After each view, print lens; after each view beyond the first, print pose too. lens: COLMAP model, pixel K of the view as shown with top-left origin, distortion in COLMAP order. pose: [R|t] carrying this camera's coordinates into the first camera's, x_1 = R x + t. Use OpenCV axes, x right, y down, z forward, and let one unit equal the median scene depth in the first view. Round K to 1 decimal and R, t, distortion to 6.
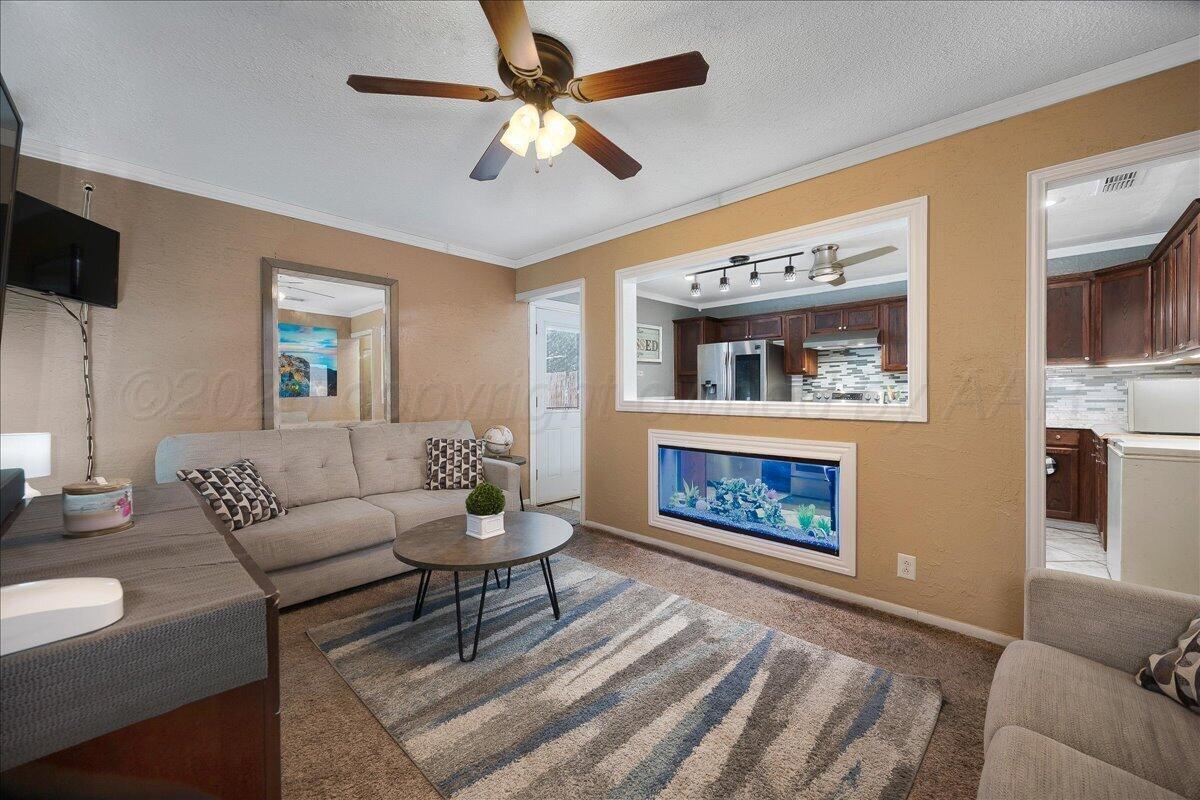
lens RADIAL K [[455.3, 0, 605.0], [0, 455.3, 396.3], [0, 0, 1]] dist [0.001804, 0.000141]
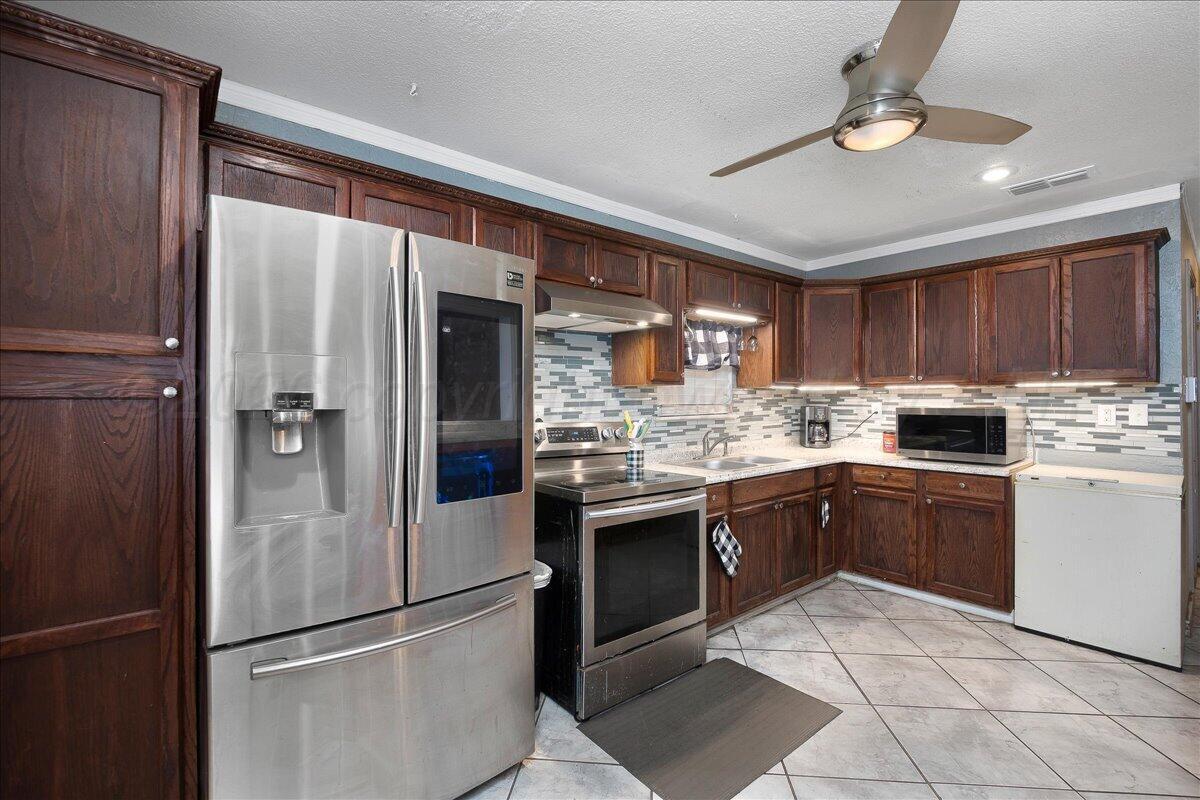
lens RADIAL K [[531.0, 0, 601.9], [0, 531.0, 397.3], [0, 0, 1]] dist [-0.001738, -0.000326]
pose [[0.116852, 0.011622, 0.993081, 0.014730], [0.015065, 0.999796, -0.013473, -0.028806], [-0.993035, 0.016535, 0.116654, 0.897348]]
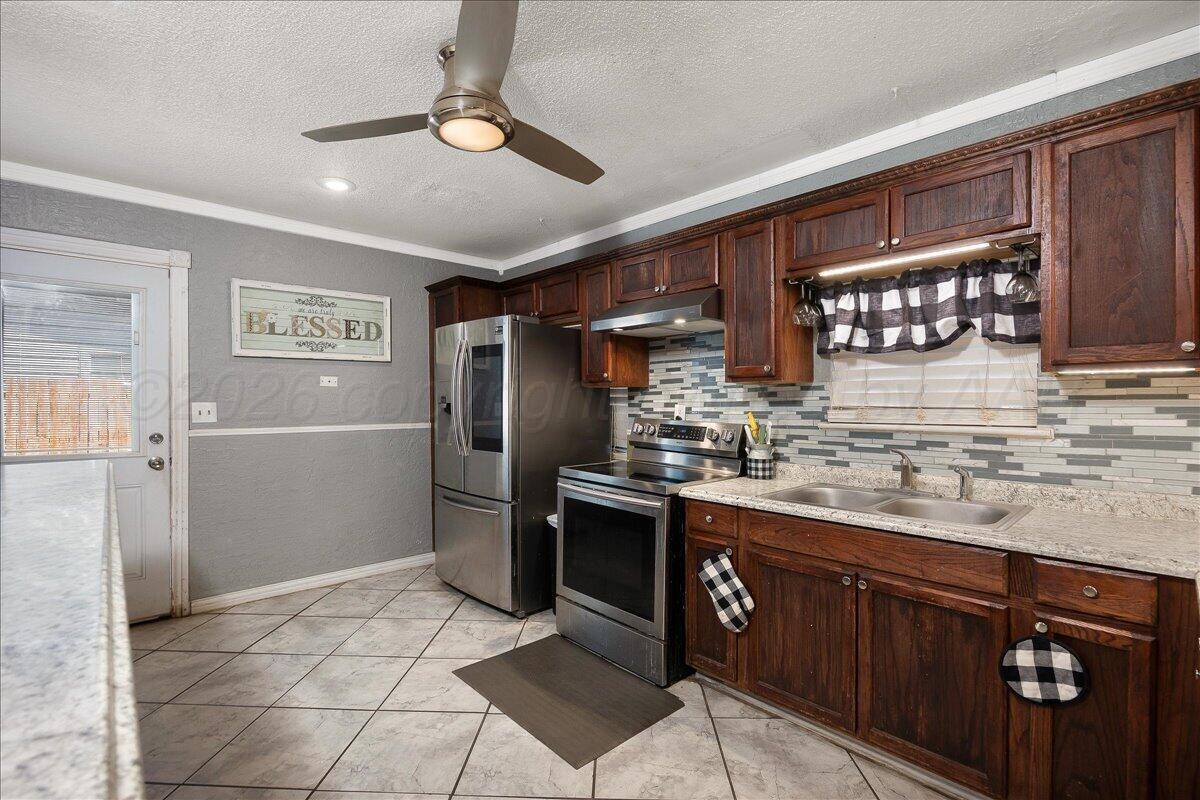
lens RADIAL K [[531.0, 0, 601.4], [0, 531.0, 403.0], [0, 0, 1]] dist [-0.001738, -0.000326]
pose [[0.998440, 0.008879, -0.055128, 0.470430], [-0.009407, 0.999912, -0.009341, -0.024261], [0.055040, 0.009845, 0.998436, 0.427460]]
